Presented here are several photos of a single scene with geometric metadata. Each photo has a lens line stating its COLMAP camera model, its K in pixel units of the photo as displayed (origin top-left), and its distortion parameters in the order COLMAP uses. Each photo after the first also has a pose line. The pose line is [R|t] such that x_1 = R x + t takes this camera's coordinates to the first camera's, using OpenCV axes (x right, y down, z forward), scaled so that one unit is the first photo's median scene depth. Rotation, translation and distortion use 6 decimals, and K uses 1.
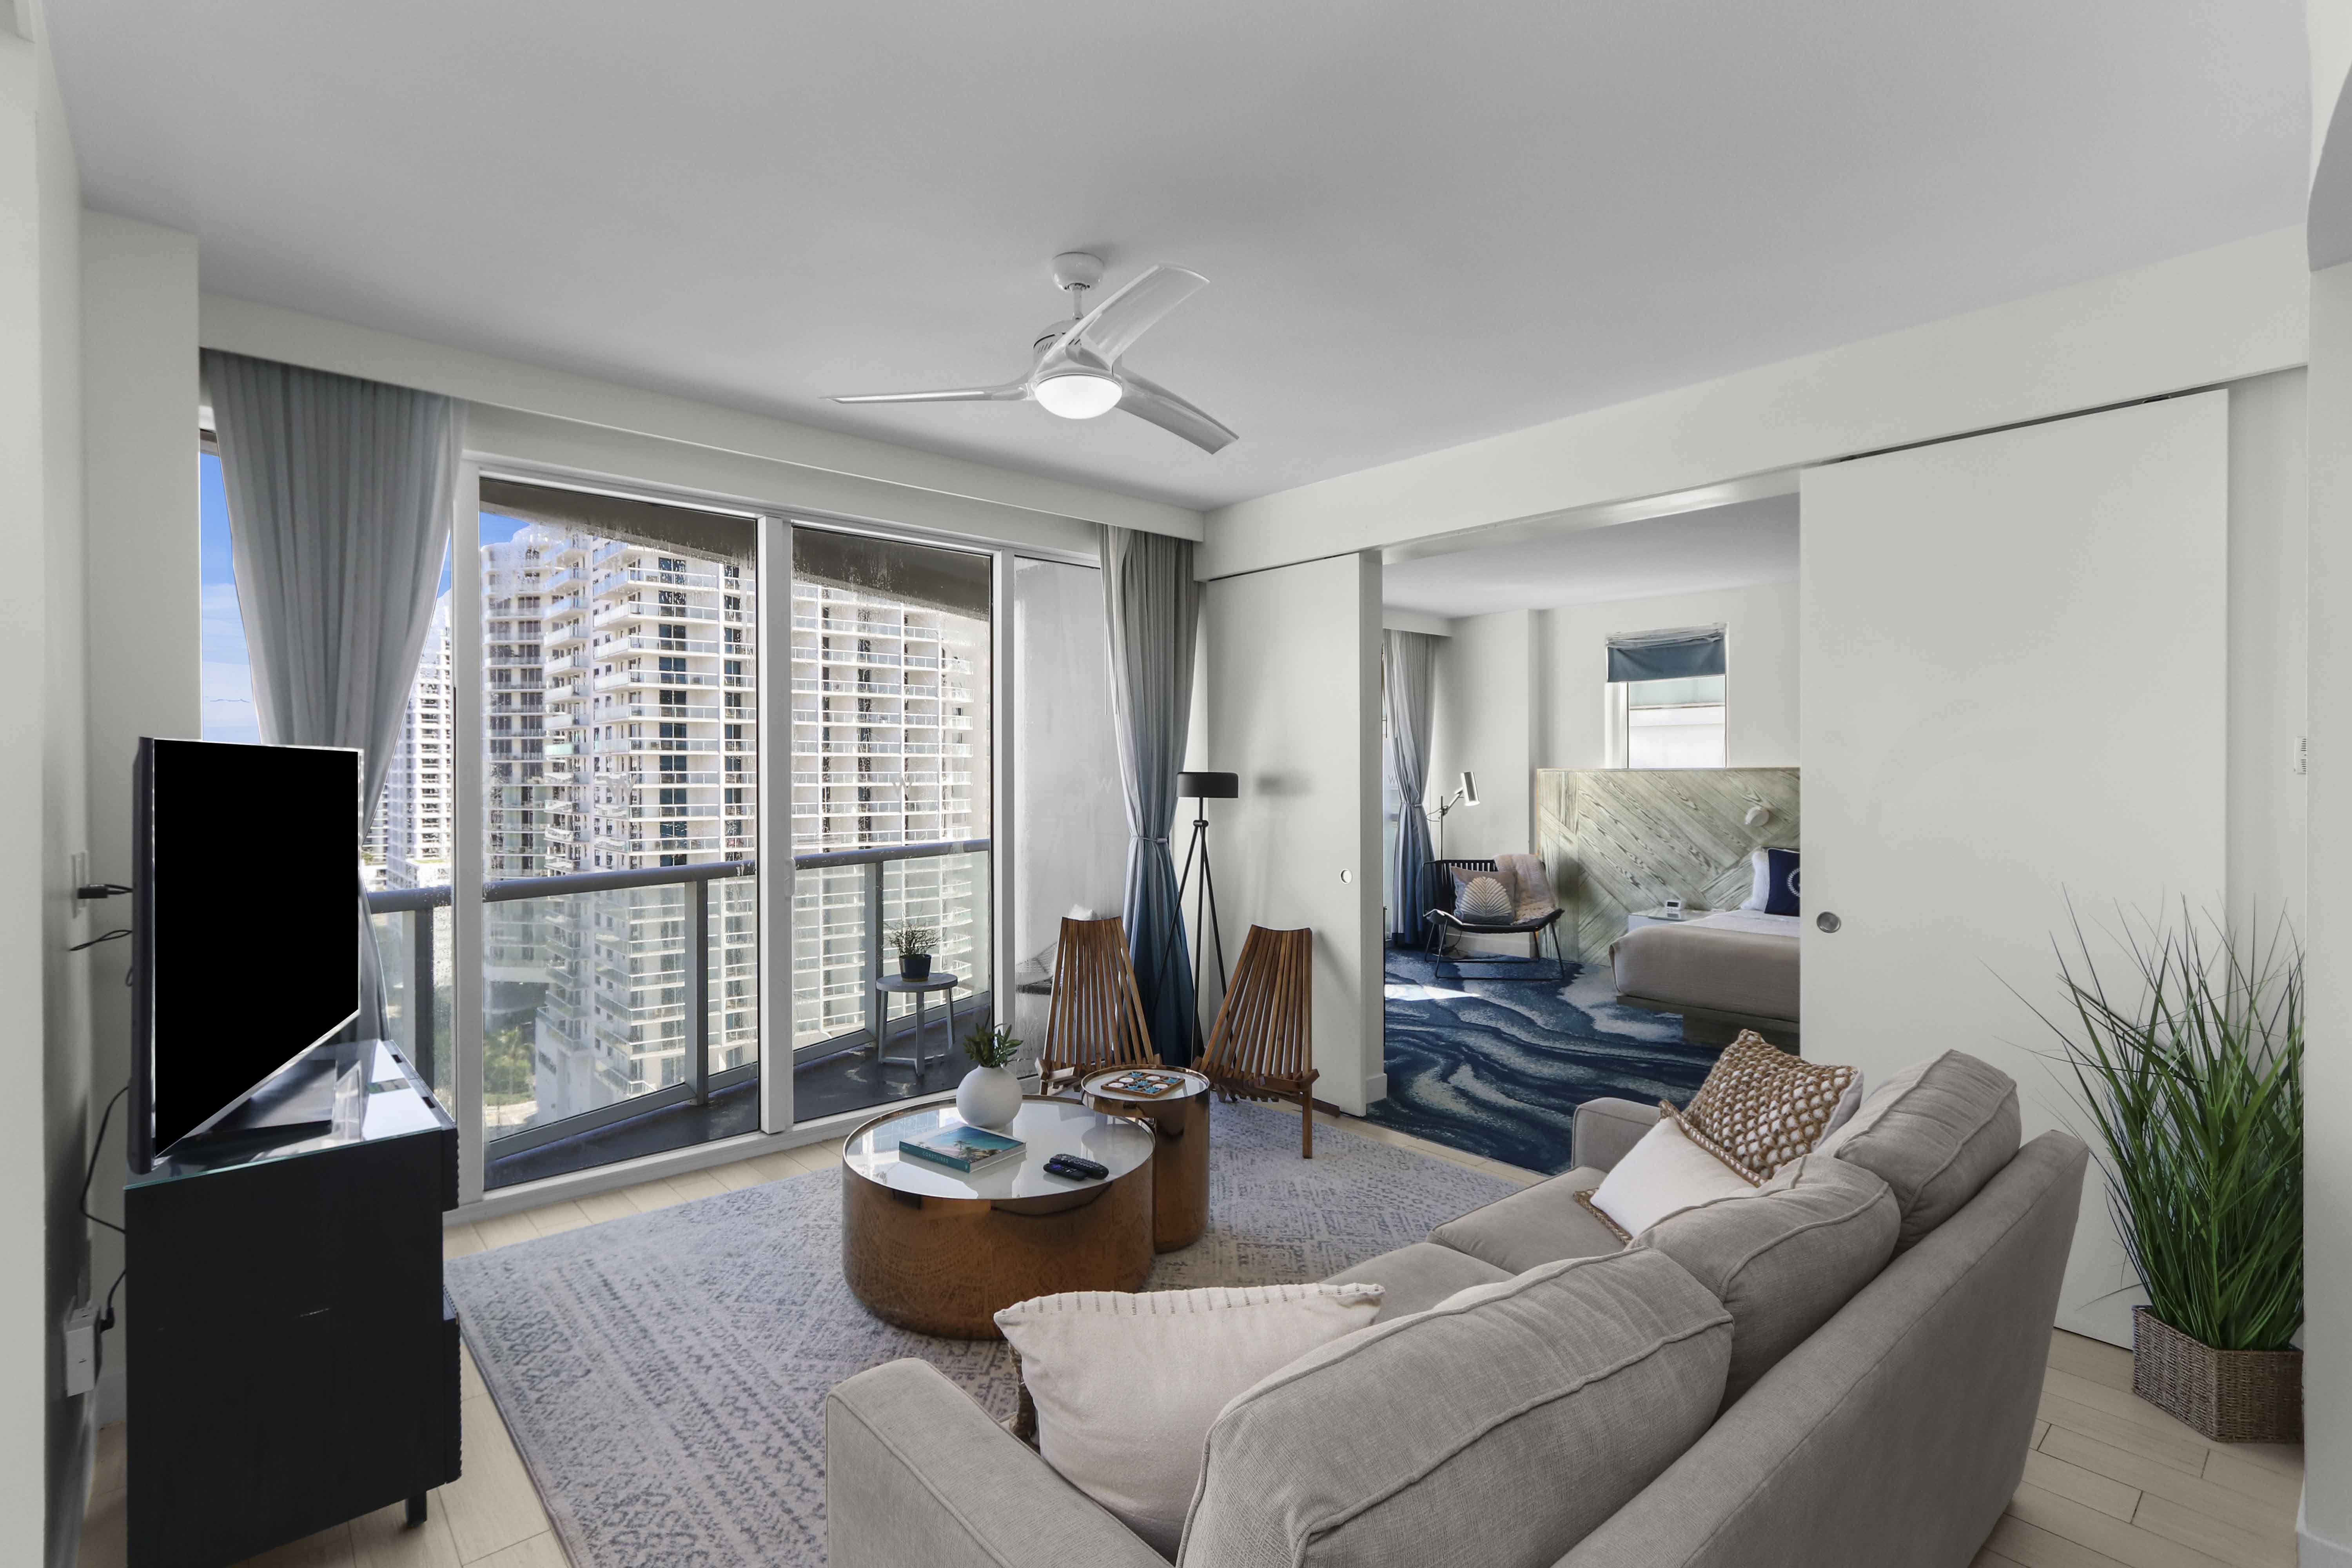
lens RADIAL K [[1096.7, 0, 1114.7], [0, 1096.7, 775.4], [0, 0, 1]] dist [0.002982, 0.000749]
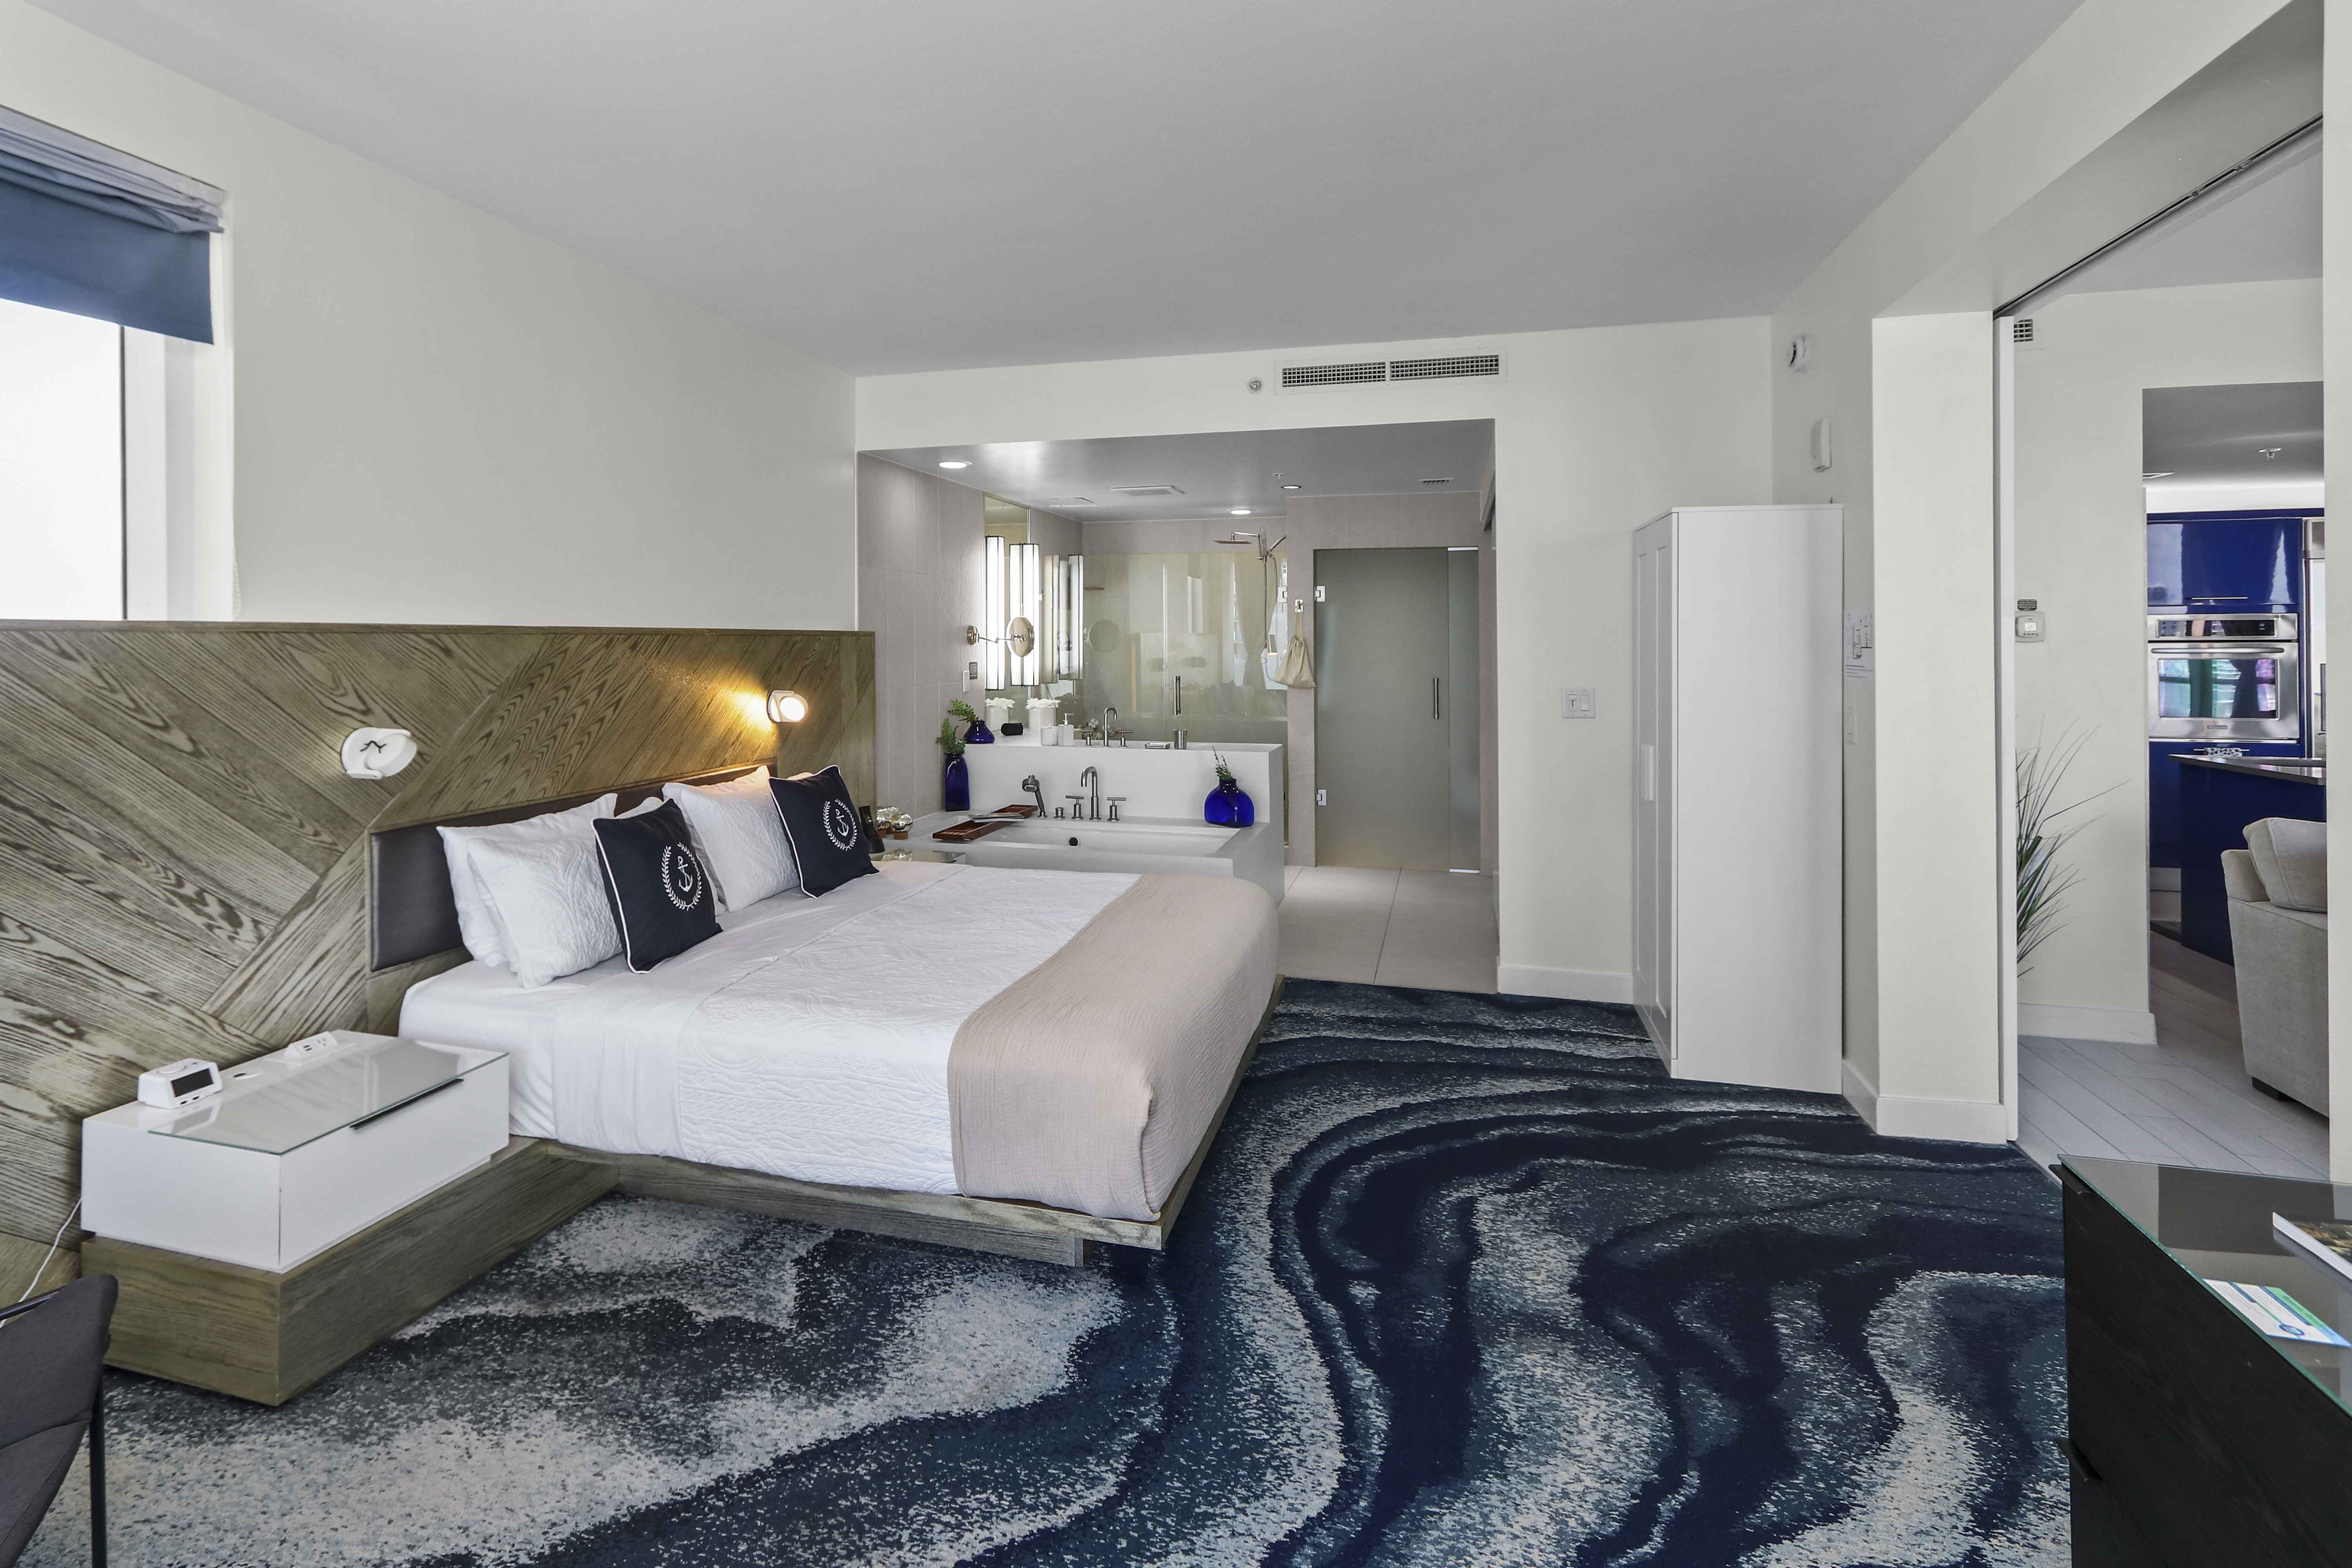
lens RADIAL K [[1138.5, 0, 1118.2], [0, 1138.5, 644.3], [0, 0, 1]] dist [-0.000735, -0.000100]
pose [[-0.567353, 0.000364, 0.823475, 0.162607], [0.003735, 0.999991, 0.002132, -0.000023], [-0.823466, 0.004285, -0.567349, 1.384244]]
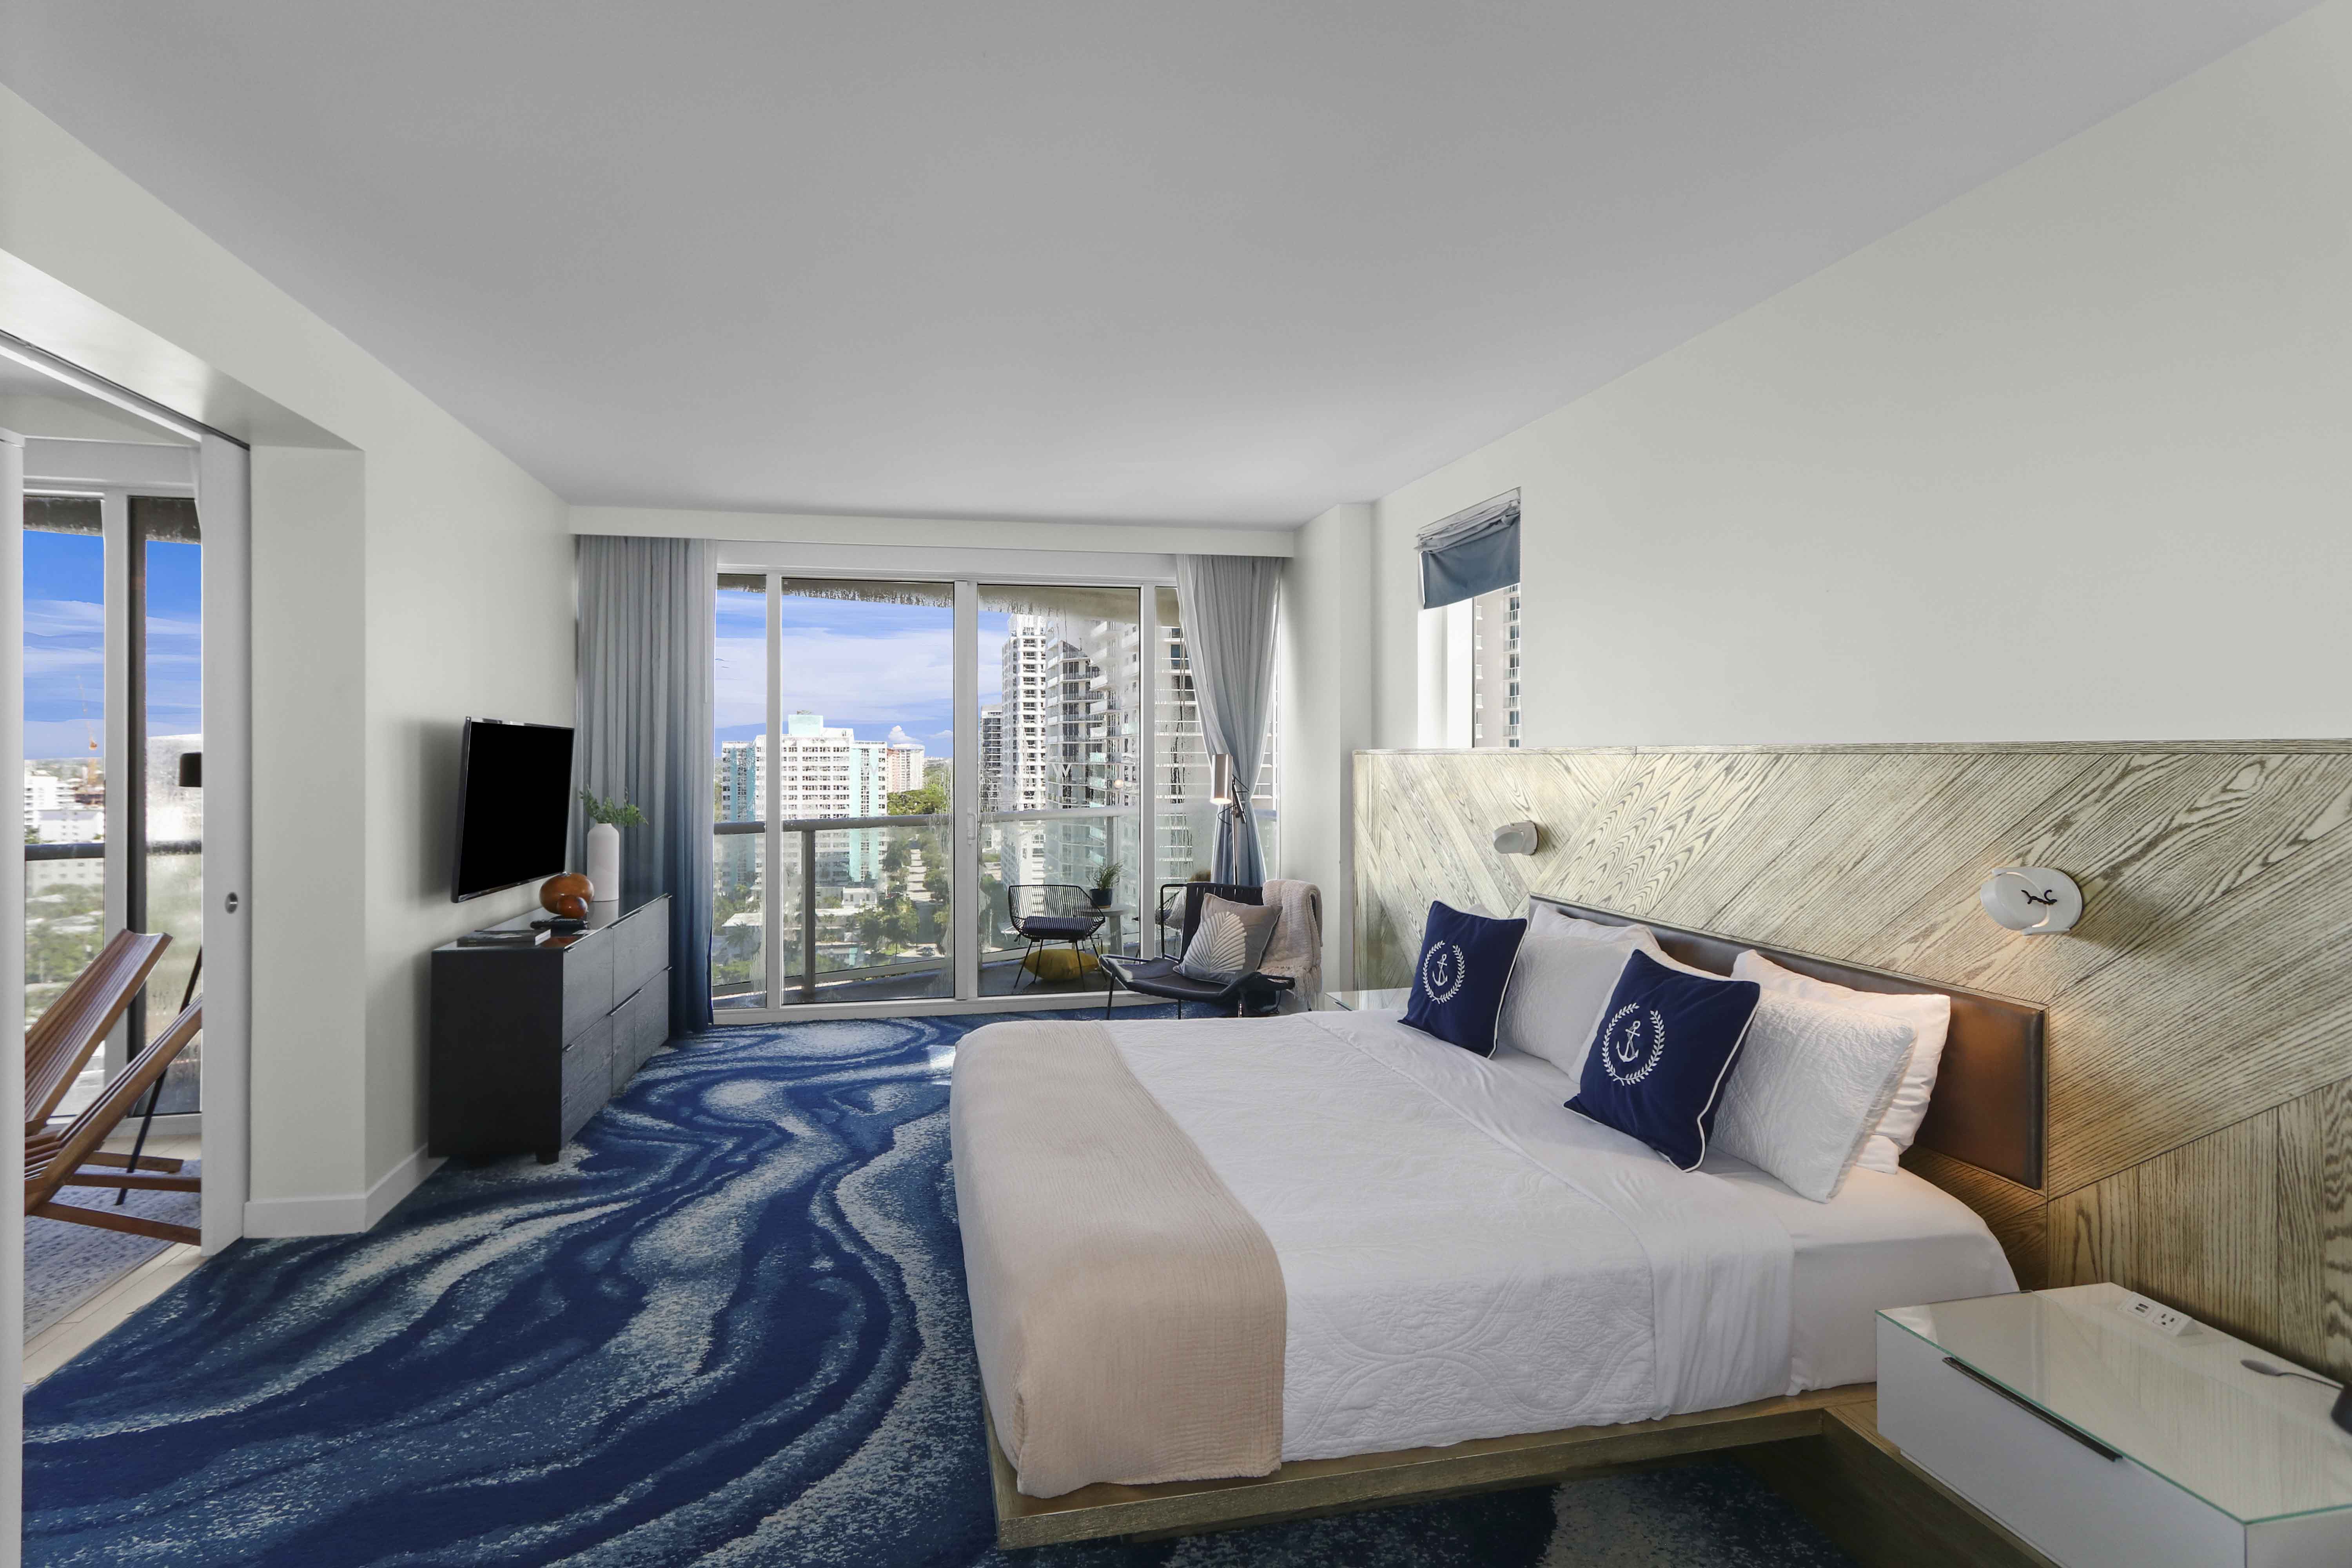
lens RADIAL K [[1096.7, 0, 1114.7], [0, 1096.7, 775.4], [0, 0, 1]] dist [0.002982, 0.000749]
pose [[0.877591, 0.013915, -0.479208, 0.913360], [-0.005691, 0.999811, 0.018608, -0.003238], [0.479376, -0.013603, 0.877504, 0.591335]]
